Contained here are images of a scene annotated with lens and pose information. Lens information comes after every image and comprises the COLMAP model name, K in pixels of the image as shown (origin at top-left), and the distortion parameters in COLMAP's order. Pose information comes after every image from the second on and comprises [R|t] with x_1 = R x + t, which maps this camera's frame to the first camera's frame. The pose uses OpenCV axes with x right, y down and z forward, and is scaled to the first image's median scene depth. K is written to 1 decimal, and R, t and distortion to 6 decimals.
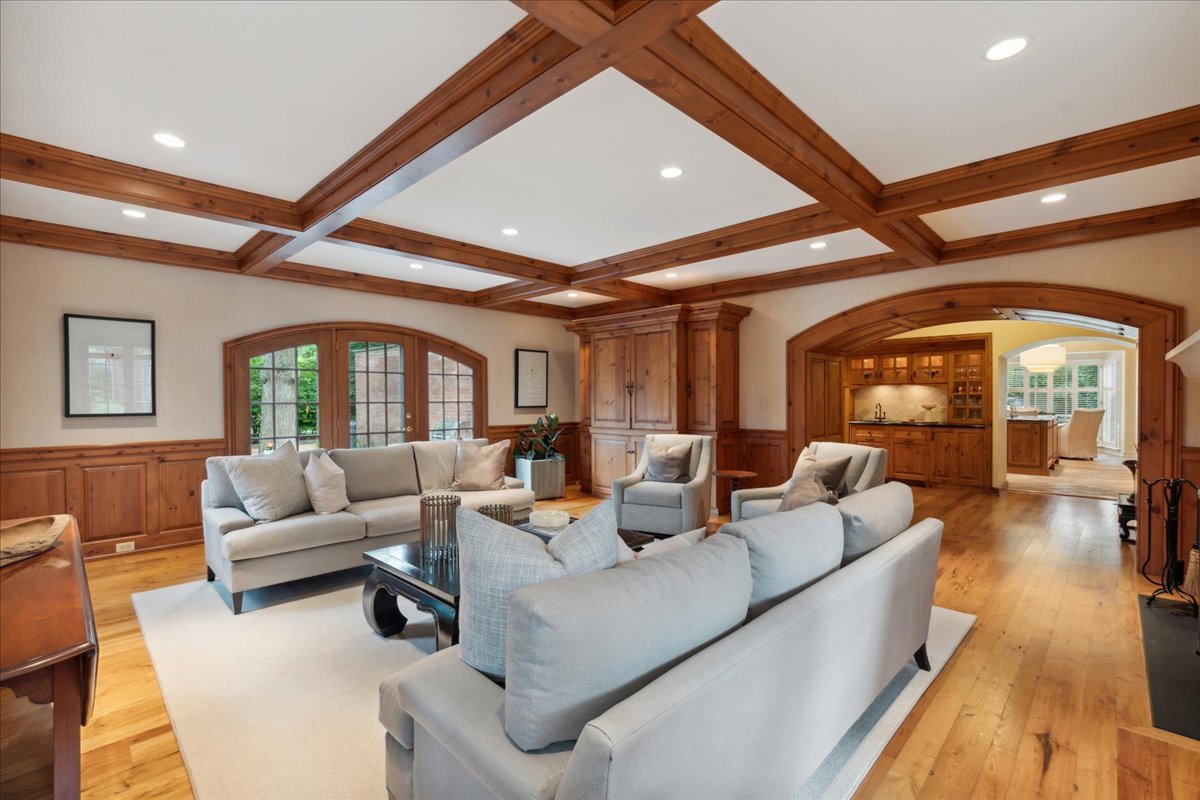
lens RADIAL K [[541.7, 0, 592.1], [0, 541.7, 399.7], [0, 0, 1]] dist [-0.001776, -0.000157]
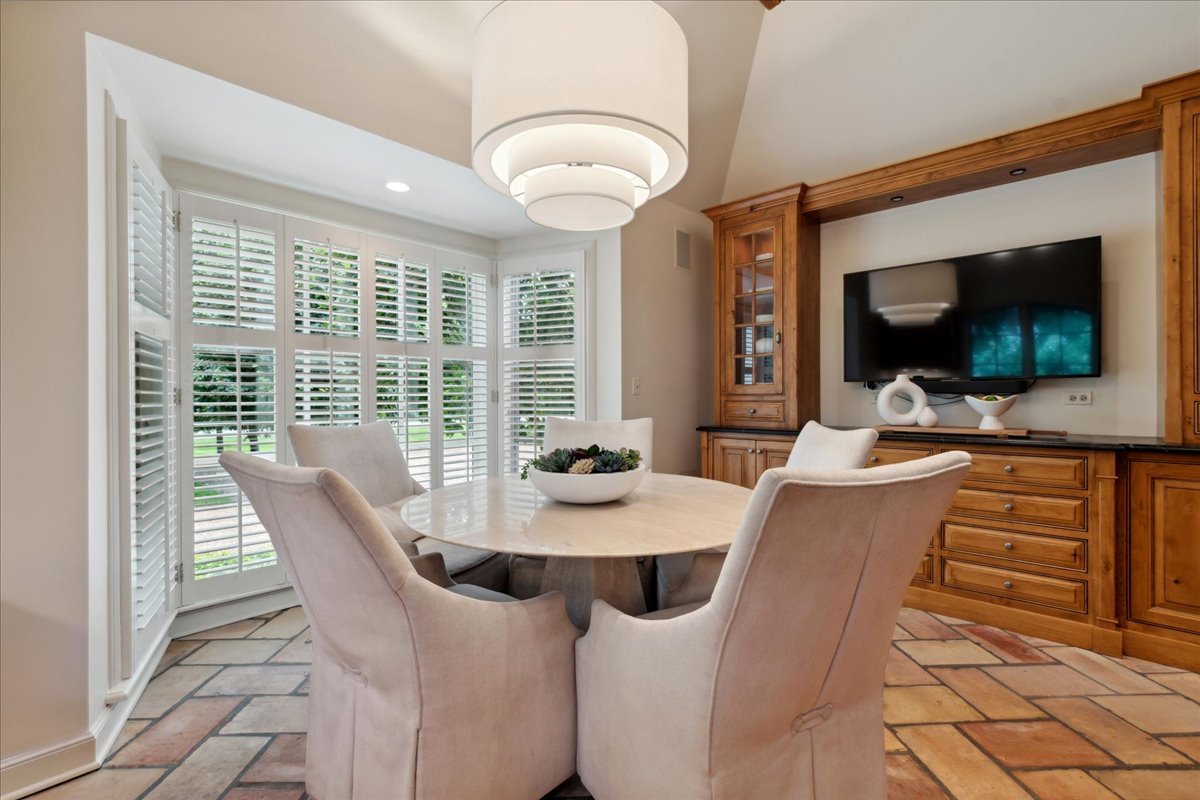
lens RADIAL K [[523.5, 0, 600.0], [0, 523.5, 400.0], [0, 0, 1]] dist [-0.024123, 0.000207]
pose [[-0.019815, -0.005757, 0.999787, 0.149959], [0.007104, 0.999957, 0.005898, 0.001662], [-0.999778, 0.007219, -0.019773, 0.221710]]
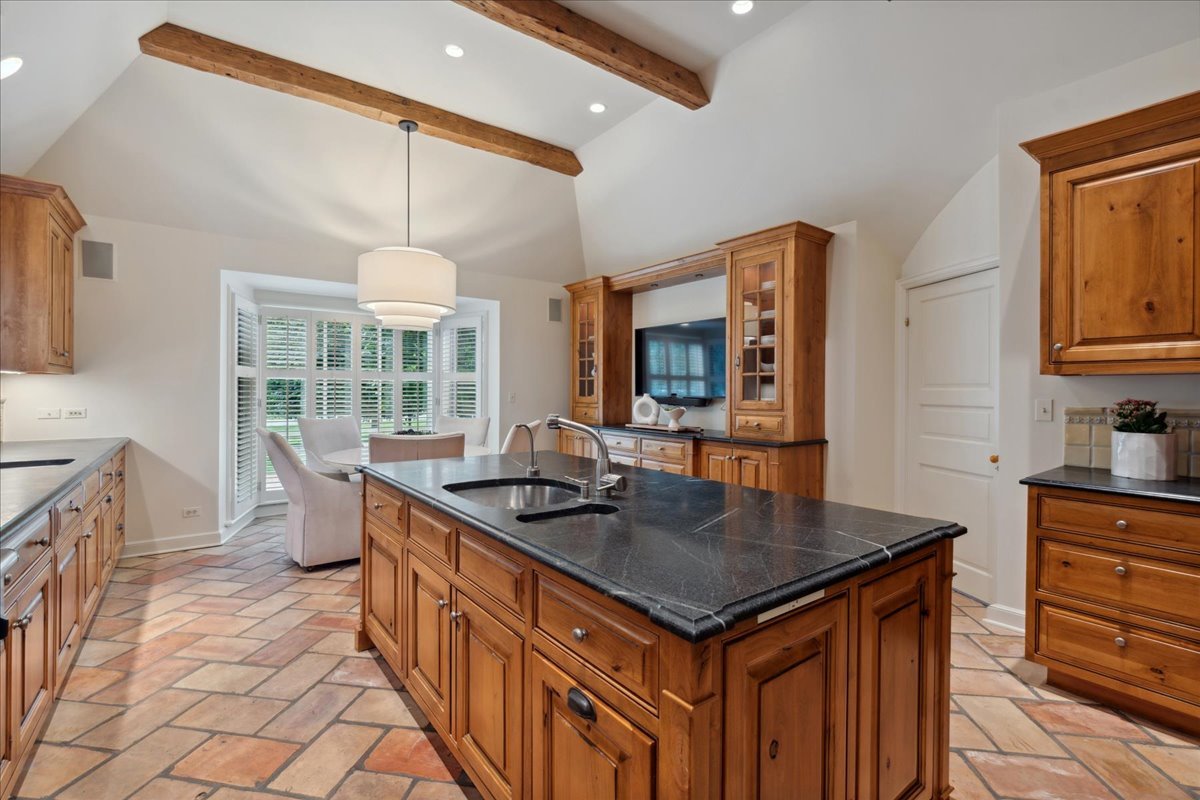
lens RADIAL K [[531.7, 0, 592.8], [0, 531.7, 395.2], [0, 0, 1]] dist [0.008873, 0.000064]
pose [[0.157432, -0.006010, 0.987511, 0.107396], [-0.003481, 0.999972, 0.006641, -0.000929], [-0.987524, -0.004483, 0.157407, 0.180846]]
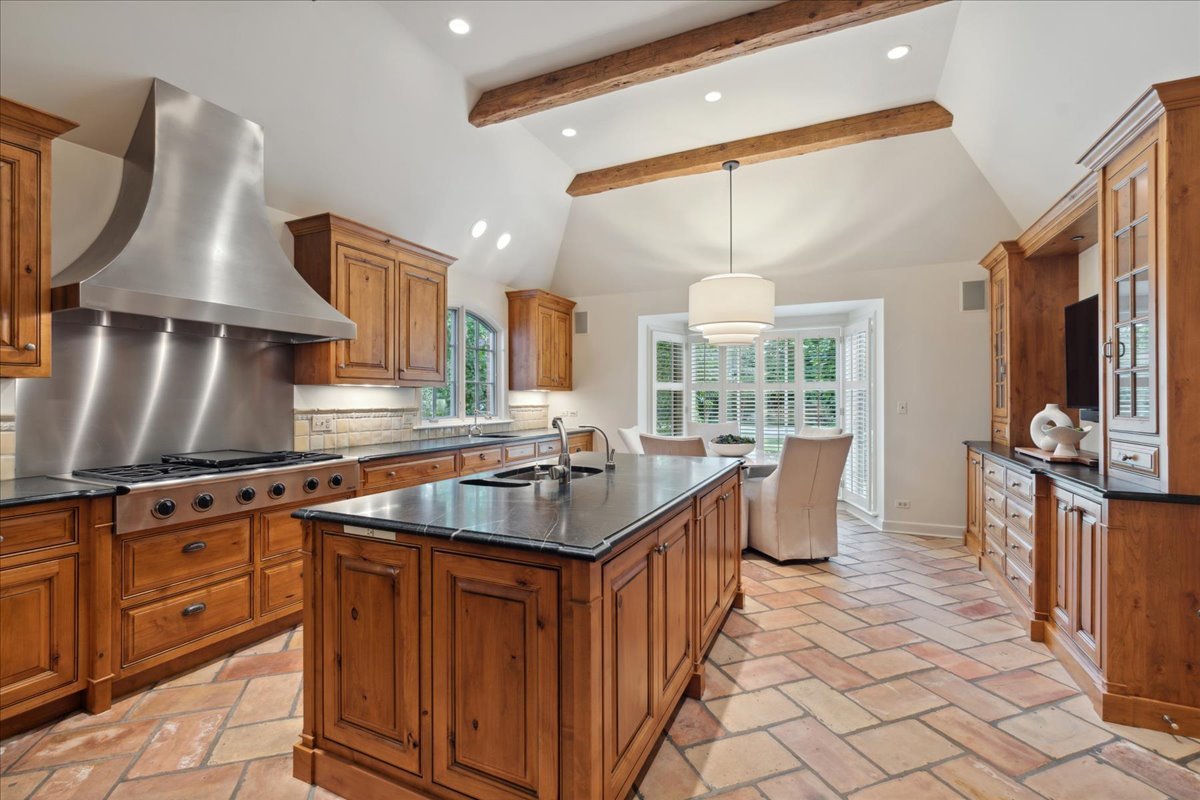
lens RADIAL K [[541.7, 0, 592.1], [0, 541.7, 399.7], [0, 0, 1]] dist [-0.001776, -0.000157]
pose [[0.943585, 0.004689, 0.331098, 0.130660], [-0.003639, 0.999986, -0.003790, -0.000596], [-0.331112, 0.002371, 0.943589, 0.141394]]
